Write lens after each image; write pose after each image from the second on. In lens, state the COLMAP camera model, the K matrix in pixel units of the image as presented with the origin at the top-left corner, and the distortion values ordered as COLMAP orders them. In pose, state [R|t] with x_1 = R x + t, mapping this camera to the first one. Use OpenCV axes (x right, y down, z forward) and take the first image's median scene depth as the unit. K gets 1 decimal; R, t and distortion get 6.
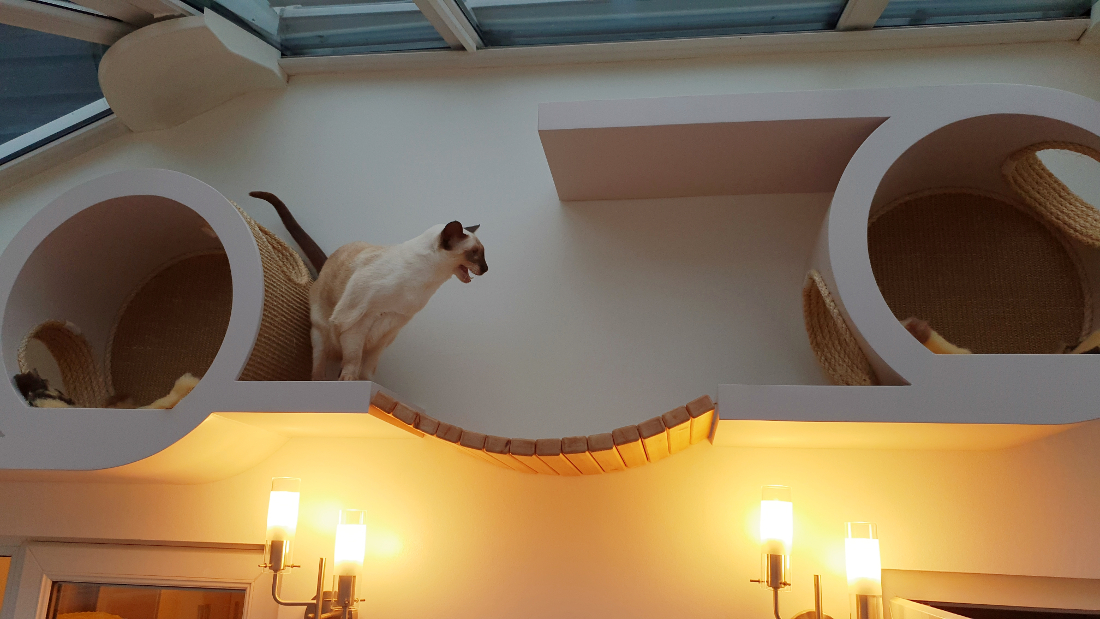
lens RADIAL K [[843.1, 0, 520.8], [0, 843.1, 305.9], [0, 0, 1]] dist [0.069340, -0.105922]
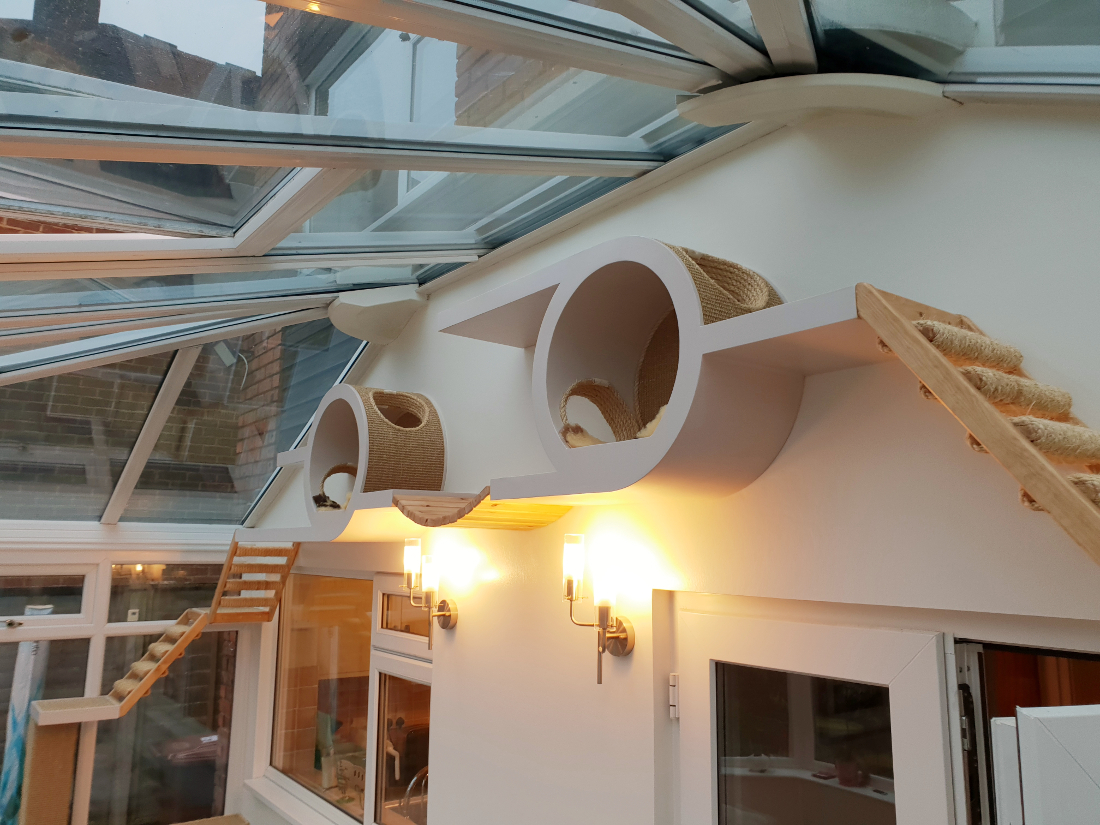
lens RADIAL K [[902.8, 0, 550.5], [0, 902.8, 433.3], [0, 0, 1]] dist [0.004013, 0.000675]
pose [[0.684127, -0.117883, -0.719774, 1.288382], [0.201642, 0.978958, 0.031323, -0.021172], [0.700936, -0.166566, 0.693502, -0.095157]]
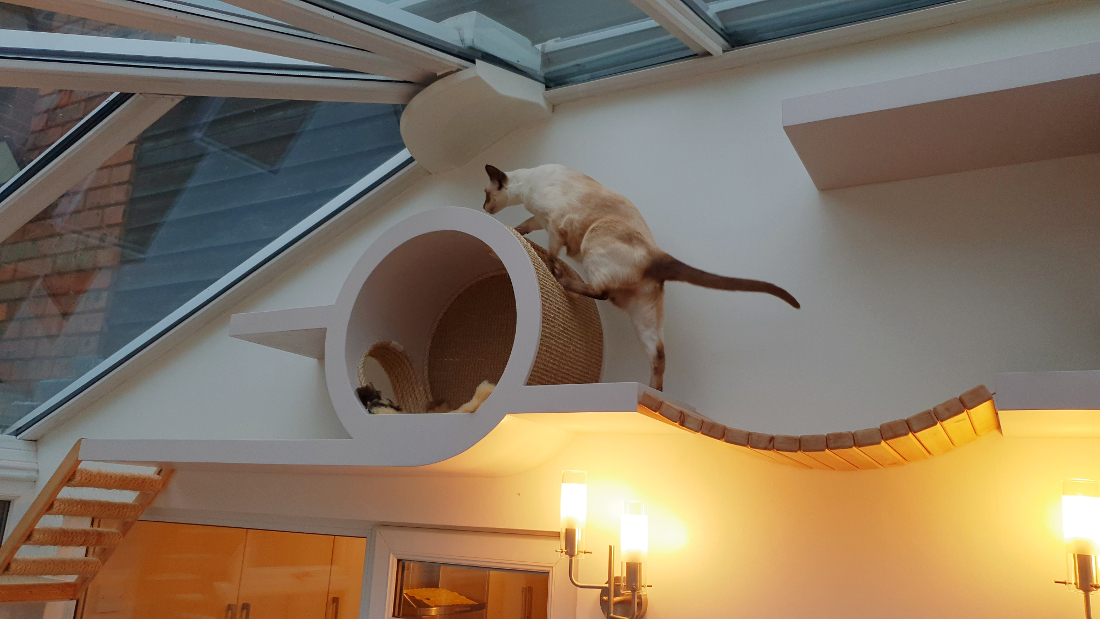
lens RADIAL K [[843.1, 0, 520.8], [0, 843.1, 305.9], [0, 0, 1]] dist [0.069340, -0.105922]
pose [[0.934886, -0.072358, -0.347495, 0.056017], [0.075346, 0.997145, -0.004926, -0.012580], [0.346859, -0.021577, 0.937669, -0.049621]]
